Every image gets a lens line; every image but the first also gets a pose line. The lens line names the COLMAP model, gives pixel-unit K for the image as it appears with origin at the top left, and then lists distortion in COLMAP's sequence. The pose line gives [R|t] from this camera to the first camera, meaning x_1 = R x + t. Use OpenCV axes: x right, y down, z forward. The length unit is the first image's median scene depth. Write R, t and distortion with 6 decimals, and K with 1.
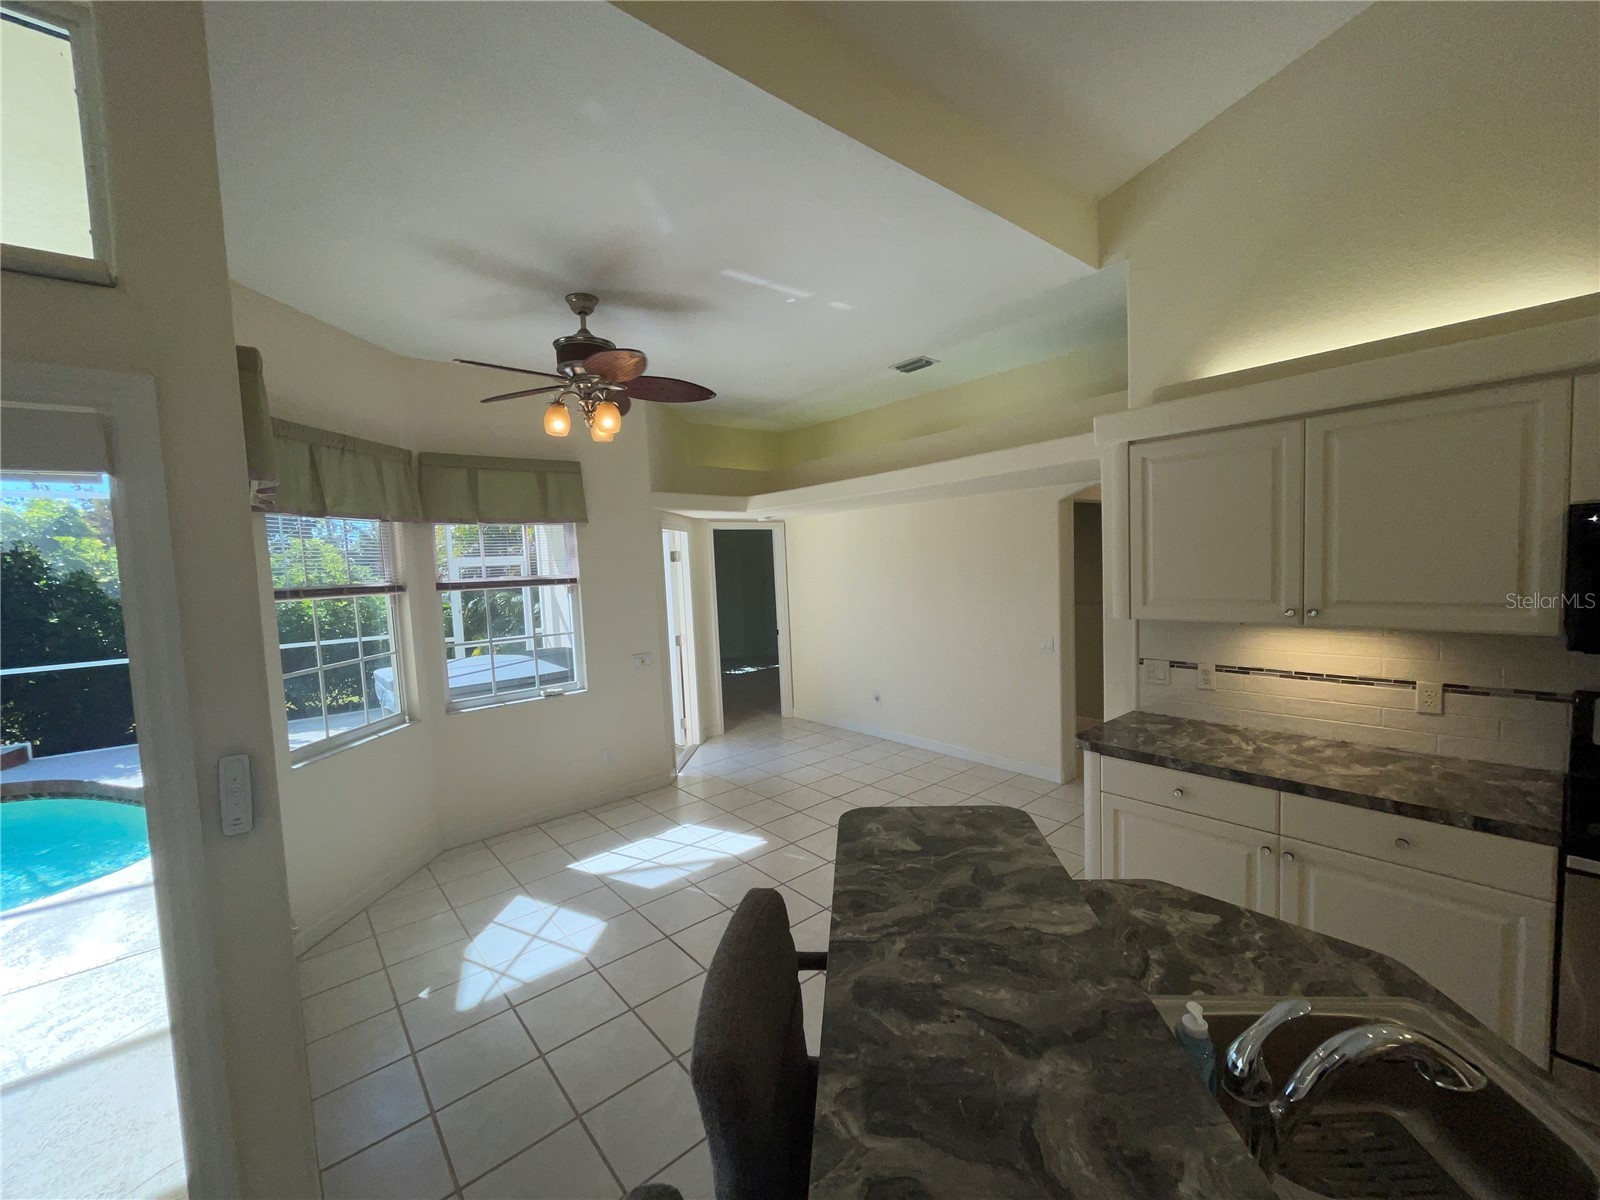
lens RADIAL K [[644.4, 0, 803.5], [0, 644.4, 604.9], [0, 0, 1]] dist [-0.002440, 0.001708]
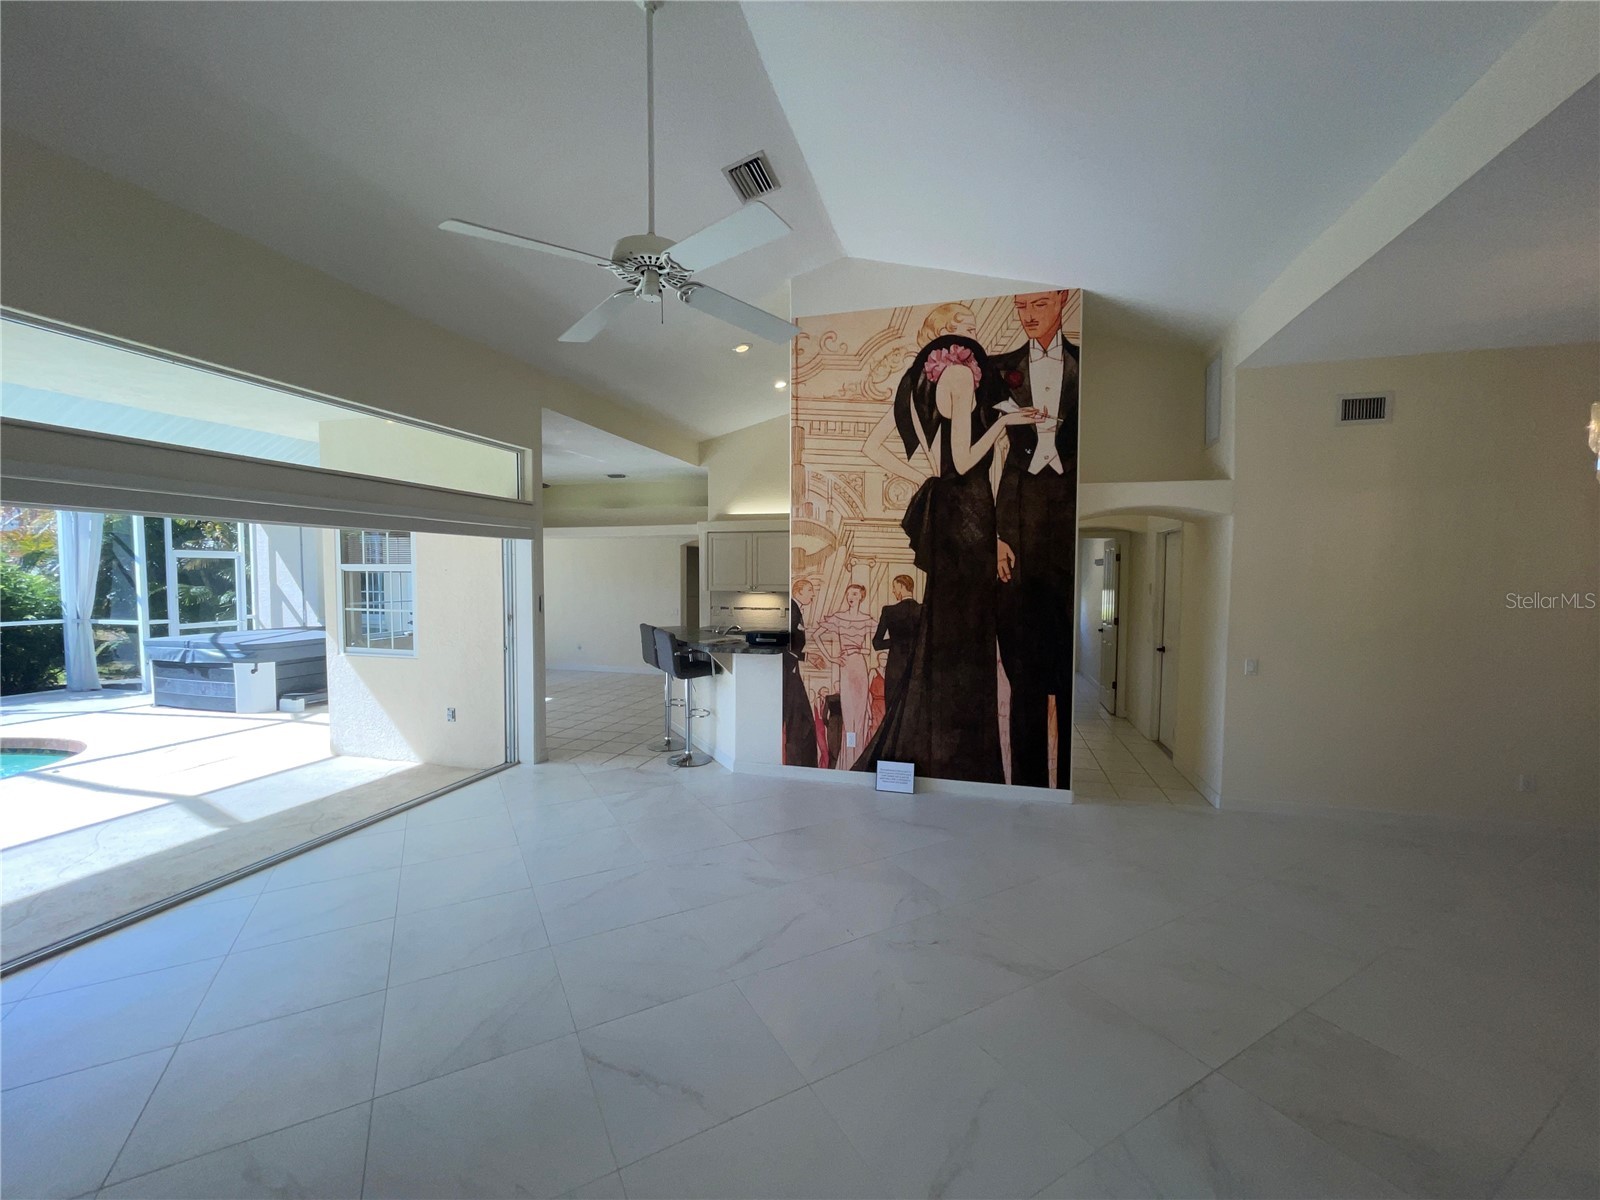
lens RADIAL K [[644.4, 0, 800.4], [0, 644.4, 601.8], [0, 0, 1]] dist [-0.002440, 0.001708]
pose [[0.827423, 0.020812, 0.561194, -0.831452], [0.000192, 0.999303, -0.037341, 0.191450], [-0.561580, 0.031005, 0.826842, -1.746779]]
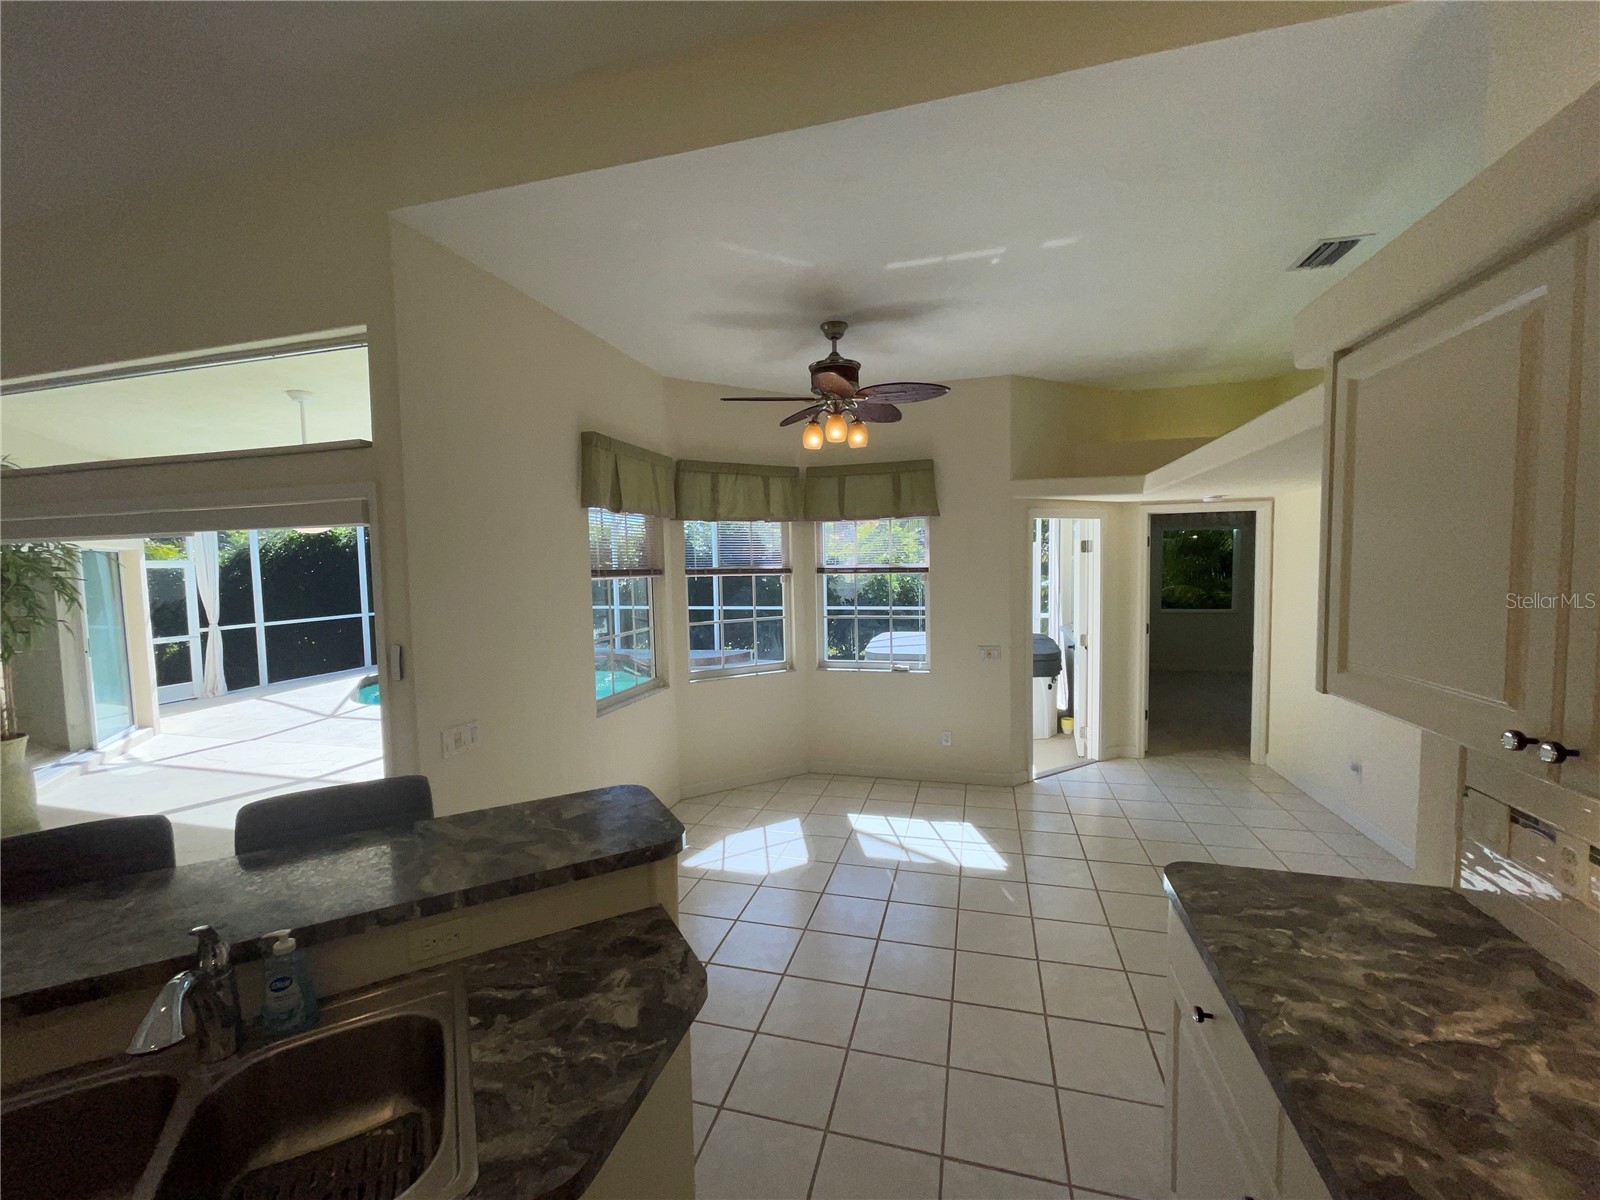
lens RADIAL K [[644.4, 0, 797.5], [0, 644.4, 602.7], [0, 0, 1]] dist [-0.002440, 0.001708]
pose [[0.559624, 0.084772, -0.824399, 0.711681], [-0.062921, 0.996230, 0.059729, -0.056249], [0.826354, 0.018446, 0.562848, 0.361095]]
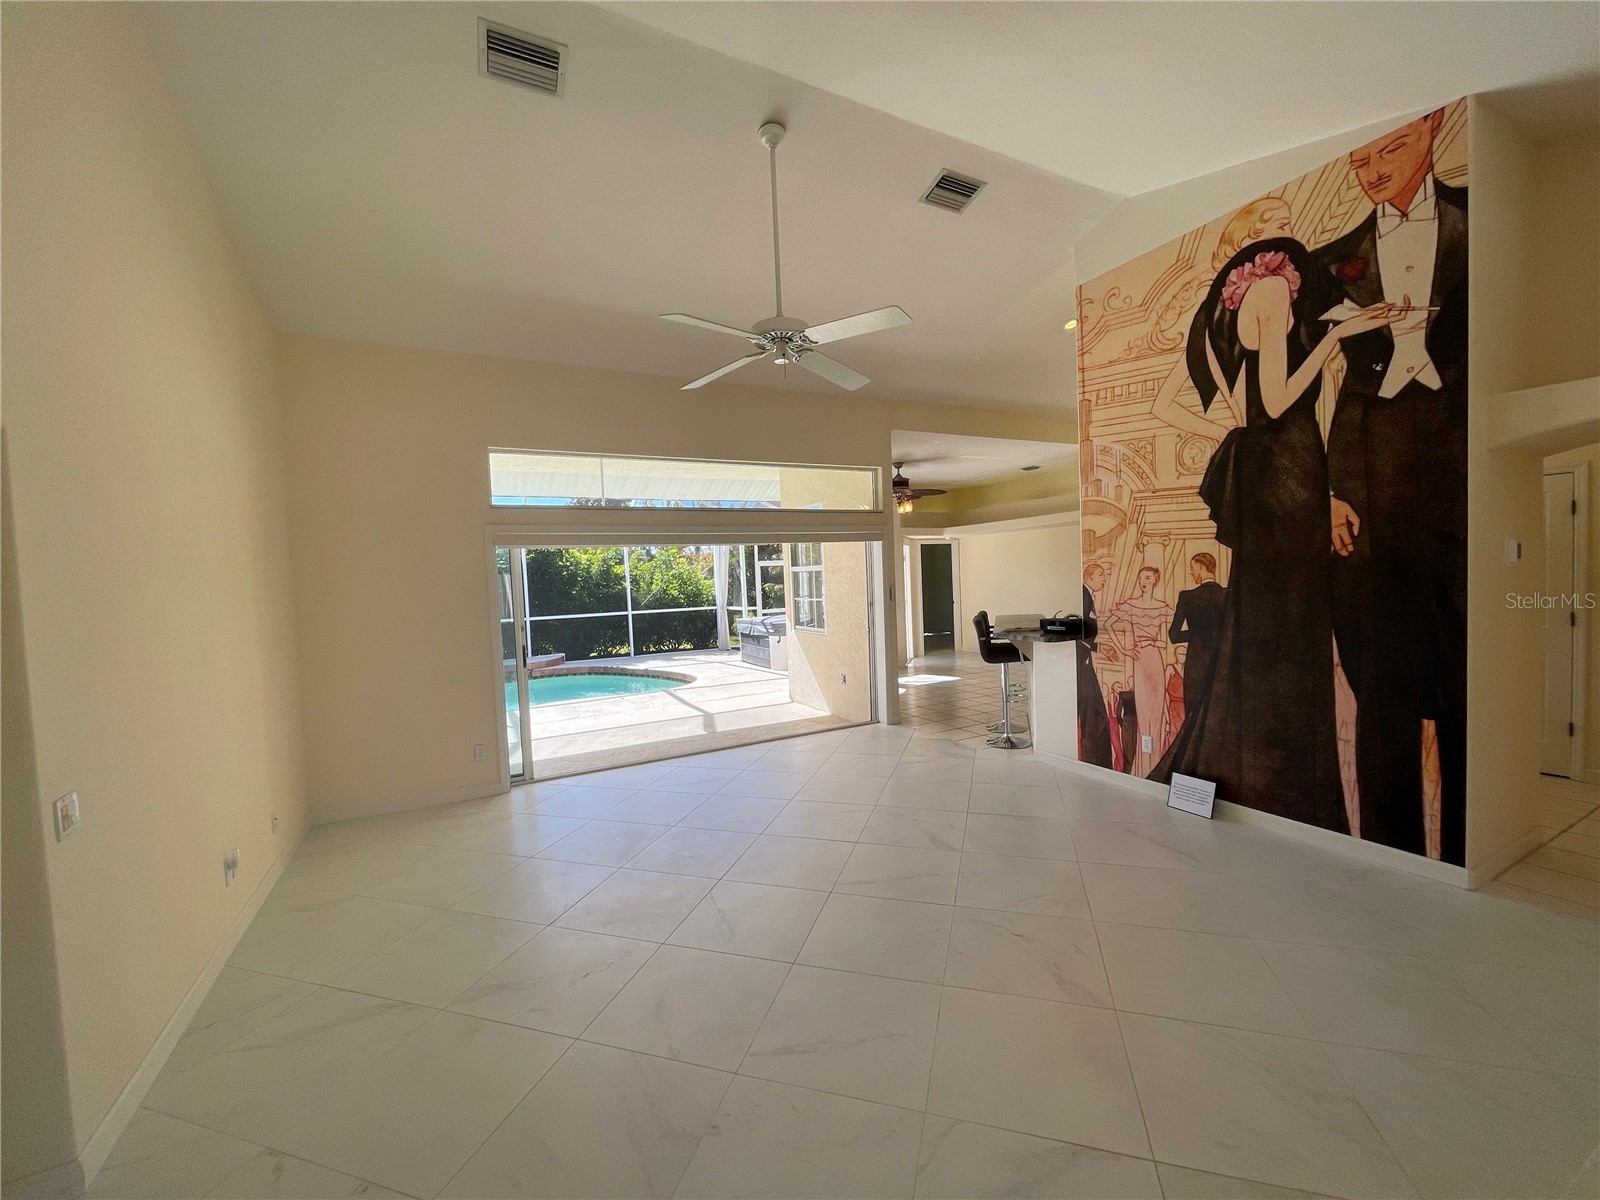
lens RADIAL K [[644.4, 0, 803.2], [0, 644.4, 599.7], [0, 0, 1]] dist [-0.002440, 0.001708]
pose [[0.976773, 0.012536, -0.213910, -0.167497], [-0.017380, 0.999633, -0.020776, 0.203604], [0.213571, 0.024012, 0.976632, -2.066574]]
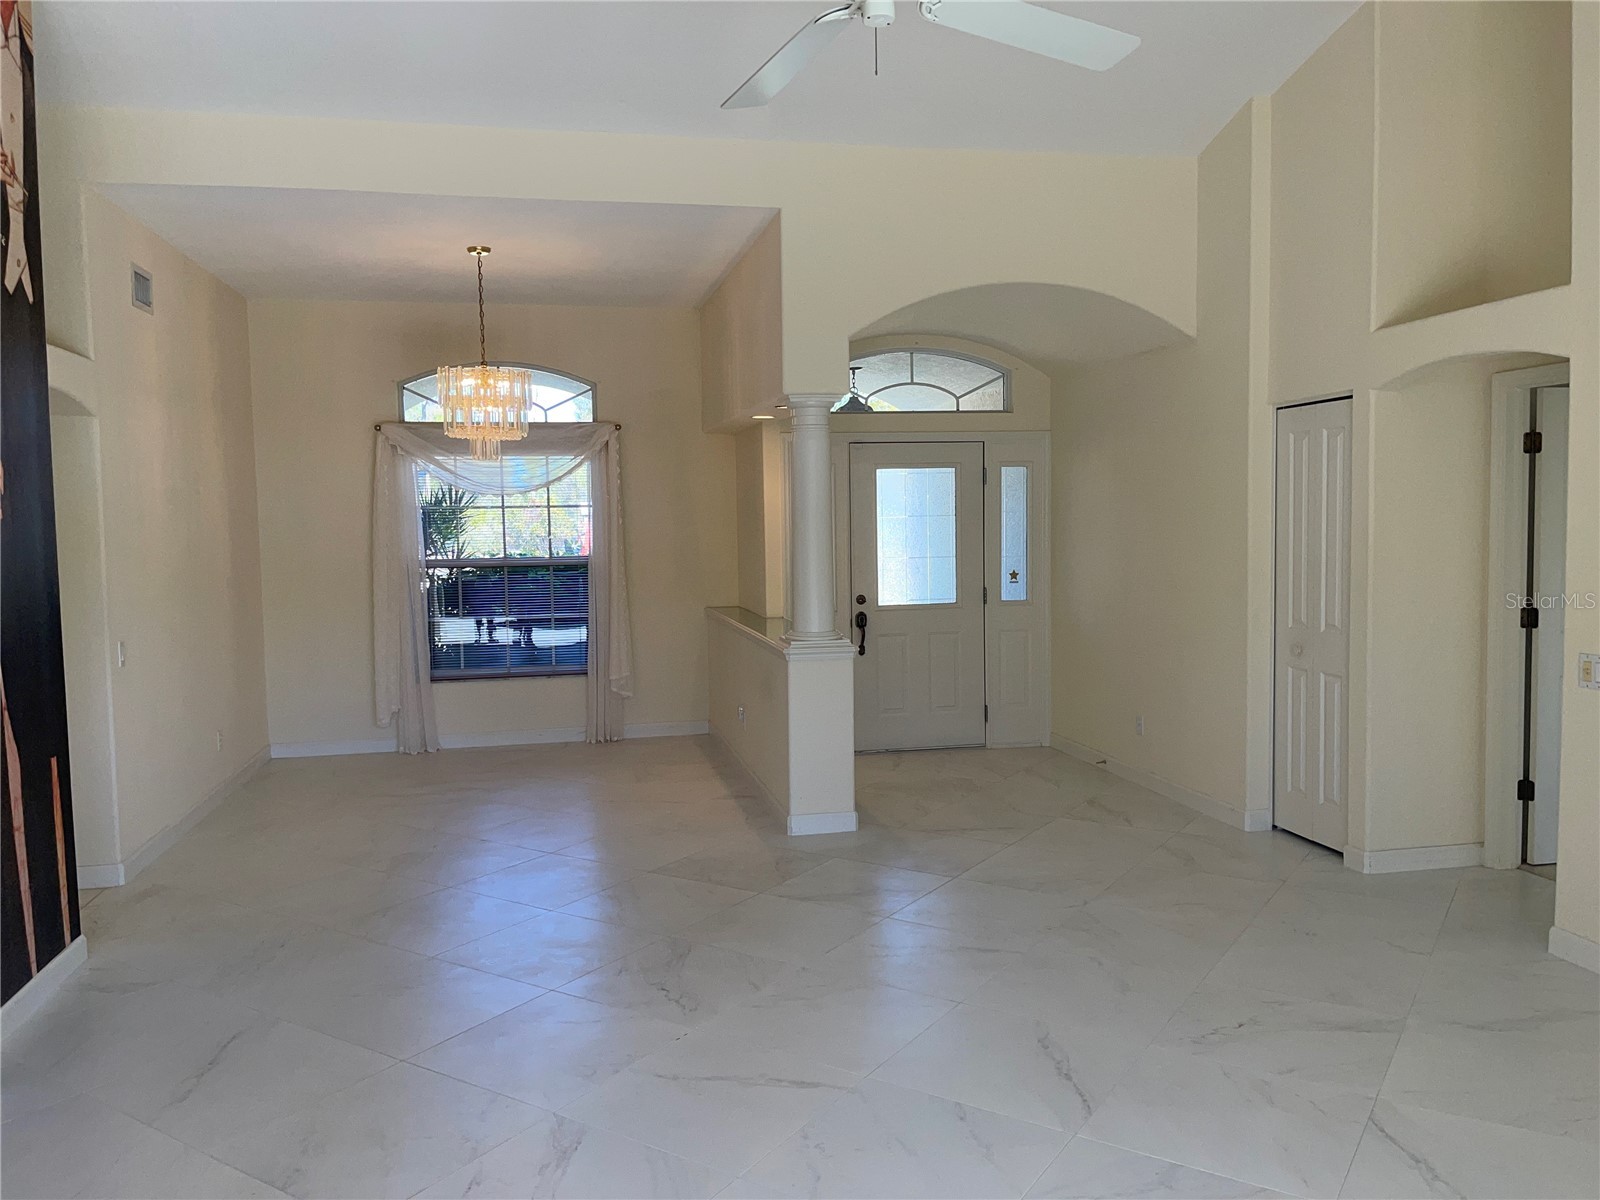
lens RADIAL K [[1214.2, 0, 796.8], [0, 1214.2, 585.0], [0, 0, 1]] dist [0.054119, -0.039492]
pose [[-0.876917, 0.031395, 0.479615, -0.926963], [0.089203, 0.991159, 0.098216, 0.084503], [-0.472292, 0.128911, -0.871965, 0.197773]]
